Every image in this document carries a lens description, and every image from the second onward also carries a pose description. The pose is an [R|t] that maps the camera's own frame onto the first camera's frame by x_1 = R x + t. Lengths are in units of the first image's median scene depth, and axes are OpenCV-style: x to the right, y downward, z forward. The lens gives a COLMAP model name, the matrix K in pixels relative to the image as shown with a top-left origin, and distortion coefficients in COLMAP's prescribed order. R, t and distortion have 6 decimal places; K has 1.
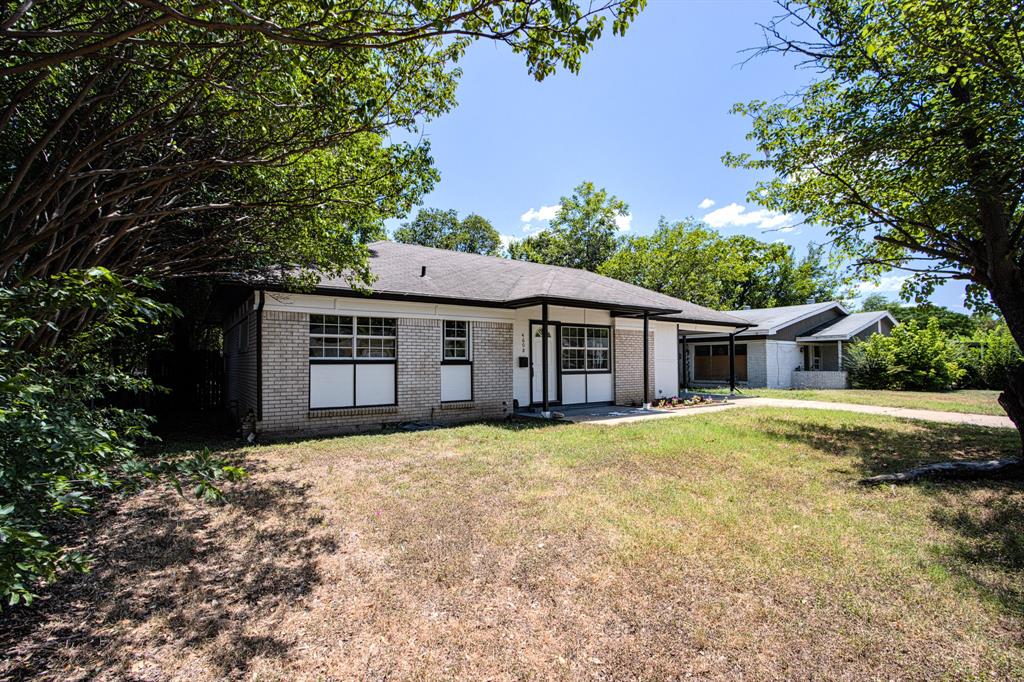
lens RADIAL K [[483.4, 0, 512.6], [0, 483.4, 354.8], [0, 0, 1]] dist [-0.013855, -0.000582]
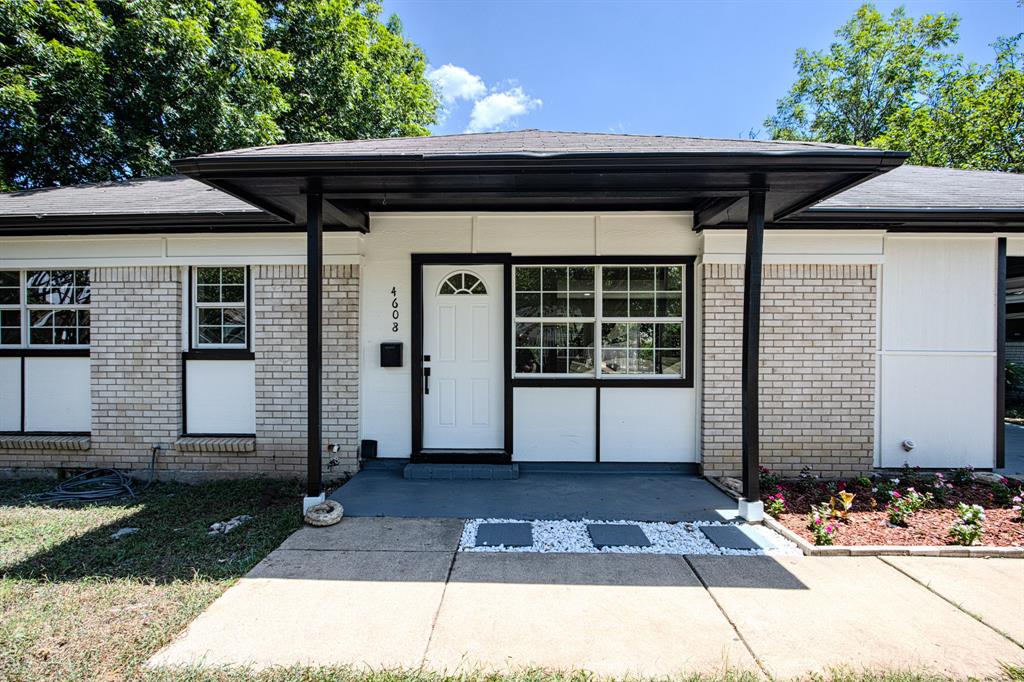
lens RADIAL K [[483.4, 0, 512.6], [0, 483.4, 354.8], [0, 0, 1]] dist [-0.013855, -0.000582]
pose [[0.792603, 0.014615, -0.609563, 0.365979], [0.004739, 0.999535, 0.030128, 0.002679], [0.609720, -0.026768, 0.792165, 0.726221]]
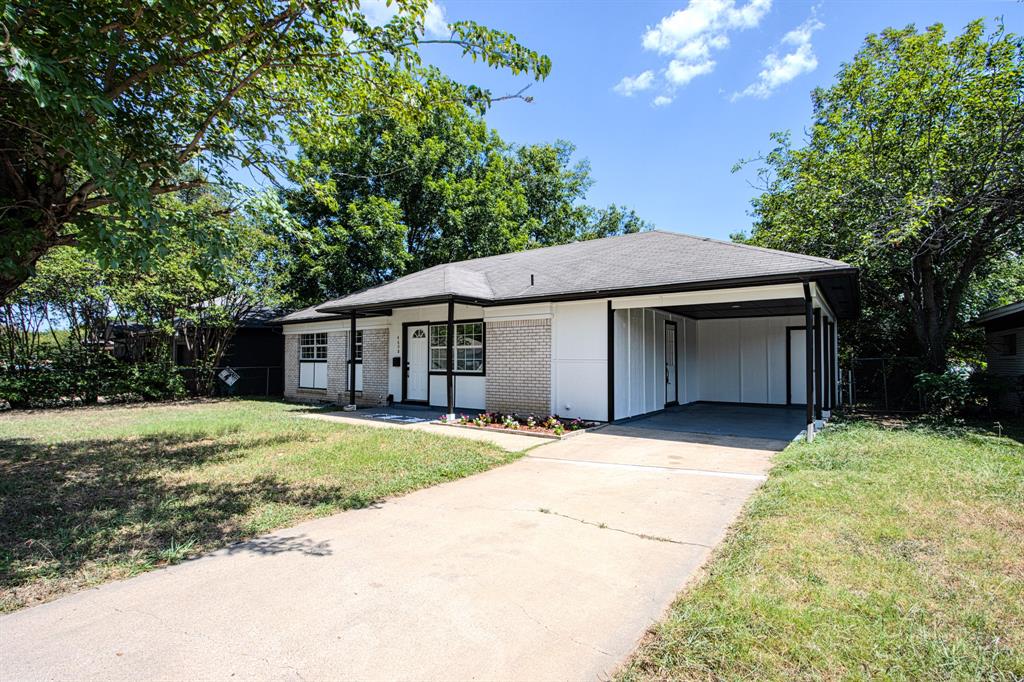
lens RADIAL K [[483.4, 0, 512.6], [0, 483.4, 354.8], [0, 0, 1]] dist [-0.013855, -0.000582]
pose [[0.303564, -0.005650, -0.952794, 1.157040], [0.015091, 0.999886, -0.001121, 0.003855], [0.952691, -0.014038, 0.303615, 0.915717]]
